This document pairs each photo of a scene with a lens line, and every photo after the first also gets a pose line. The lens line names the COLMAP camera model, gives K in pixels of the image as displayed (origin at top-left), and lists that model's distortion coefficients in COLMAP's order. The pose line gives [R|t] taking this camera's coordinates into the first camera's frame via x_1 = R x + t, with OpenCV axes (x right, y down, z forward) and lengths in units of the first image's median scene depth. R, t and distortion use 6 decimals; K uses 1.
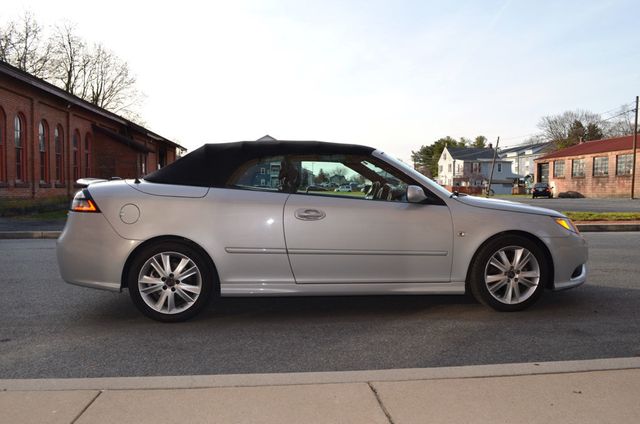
lens RADIAL K [[528.3, 0, 320.0], [0, 528.3, 212.0], [0, 0, 1]] dist [-0.060377, 0.002266]
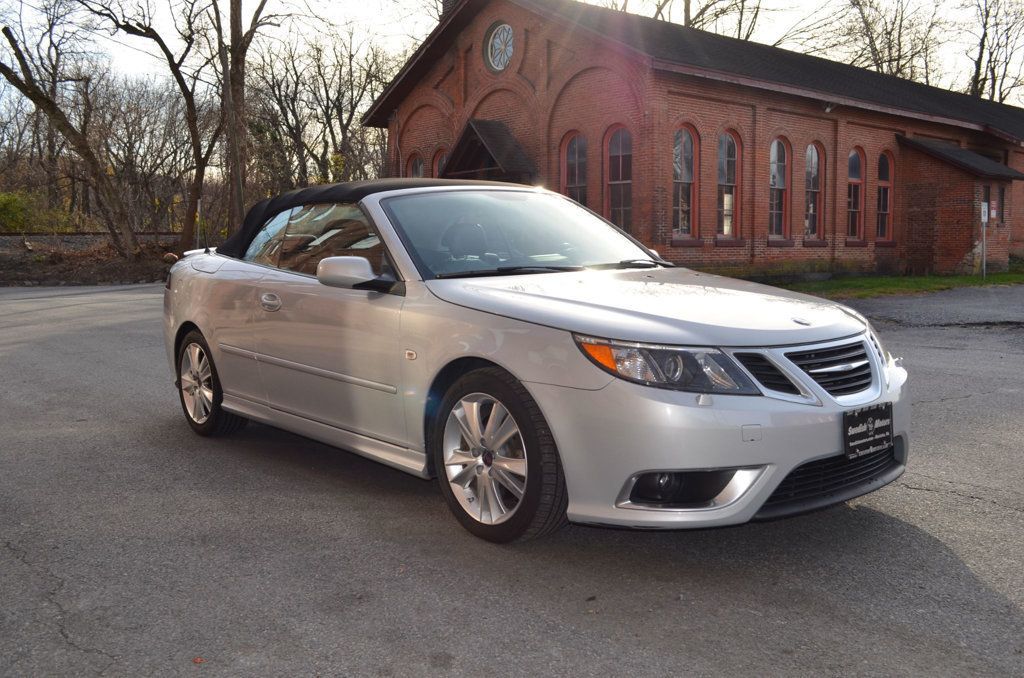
lens RADIAL K [[926.1, 0, 551.4], [0, 926.1, 336.2], [0, 0, 1]] dist [-0.056073, -0.003657]
pose [[0.603423, 0.074049, -0.793976, 0.191739], [-0.031712, 0.997120, 0.068894, -0.007187], [0.796790, -0.016394, 0.604034, 0.108878]]
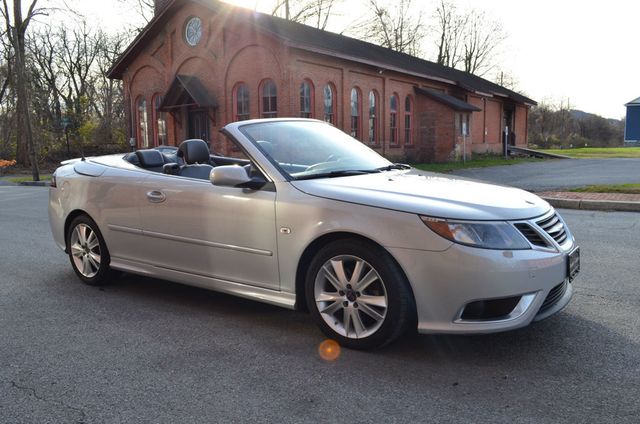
lens RADIAL K [[523.1, 0, 321.5], [0, 523.1, 221.0], [0, 0, 1]] dist [-0.072579, 0.011258]
pose [[0.761529, 0.078749, -0.643329, 0.145627], [-0.013838, 0.994340, 0.105335, -0.009355], [0.647983, -0.071313, 0.758309, 0.088045]]
